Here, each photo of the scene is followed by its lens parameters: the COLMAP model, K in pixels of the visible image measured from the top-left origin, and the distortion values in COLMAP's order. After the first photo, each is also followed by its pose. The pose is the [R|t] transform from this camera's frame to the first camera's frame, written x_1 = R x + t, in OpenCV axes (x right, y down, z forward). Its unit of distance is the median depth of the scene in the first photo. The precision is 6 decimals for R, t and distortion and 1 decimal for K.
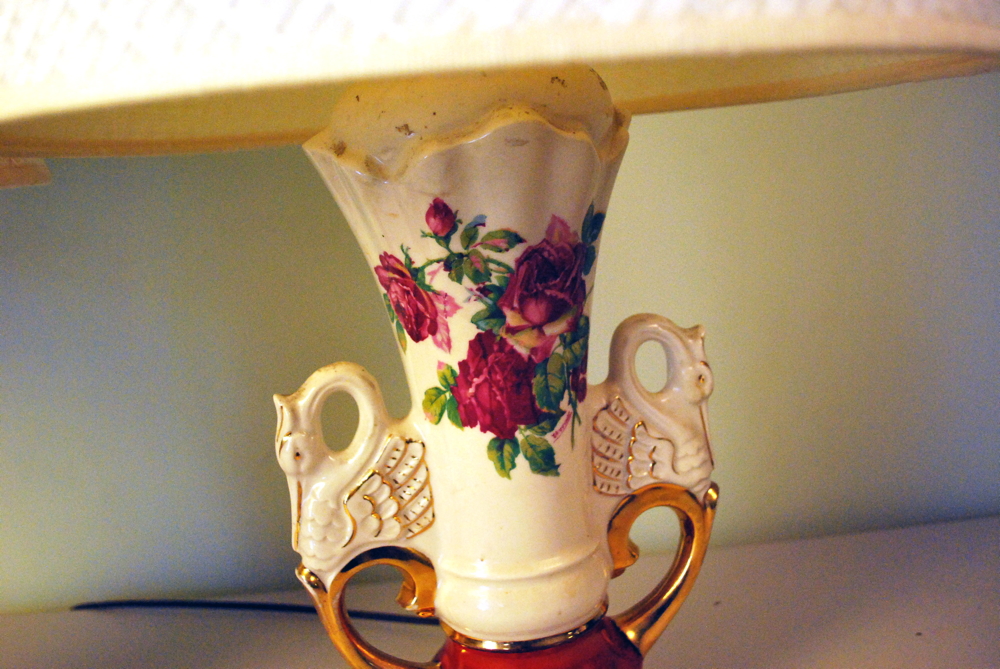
lens RADIAL K [[947.8, 0, 500.0], [0, 947.8, 334.5], [0, 0, 1]] dist [-0.011081, -0.003351]
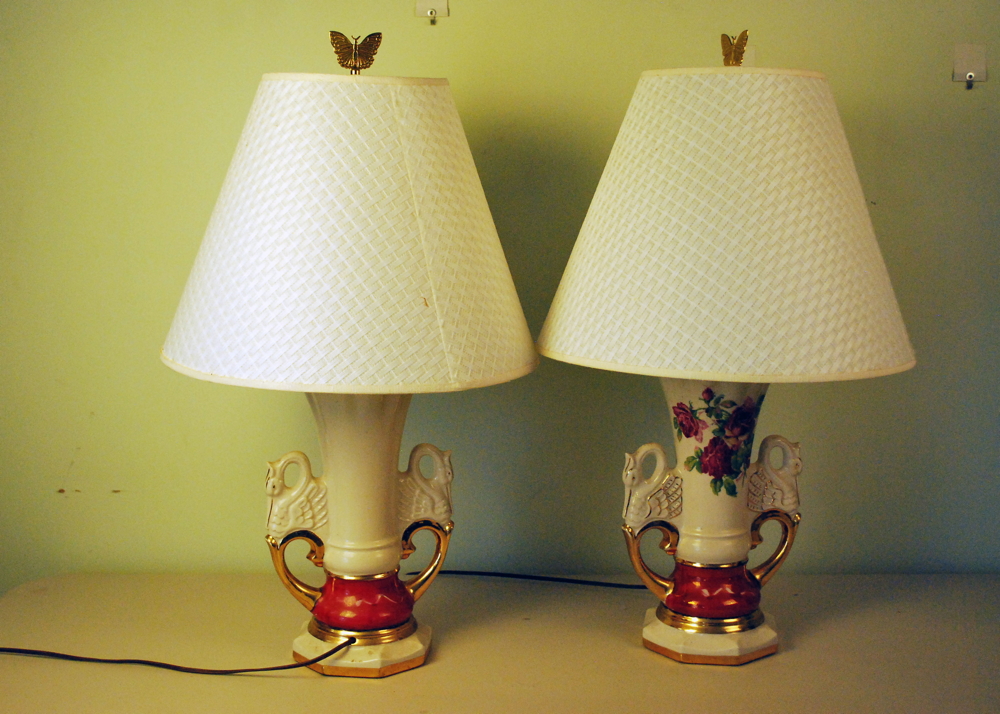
lens RADIAL K [[1367.0, 0, 500.0], [0, 1367.0, 357.0], [0, 0, 1]] dist [0.009654, 0.008742]
pose [[0.994984, 0.098870, -0.015219, -0.542380], [-0.099485, 0.993925, -0.047074, 0.014897], [0.010472, 0.048352, 0.998775, -2.631214]]
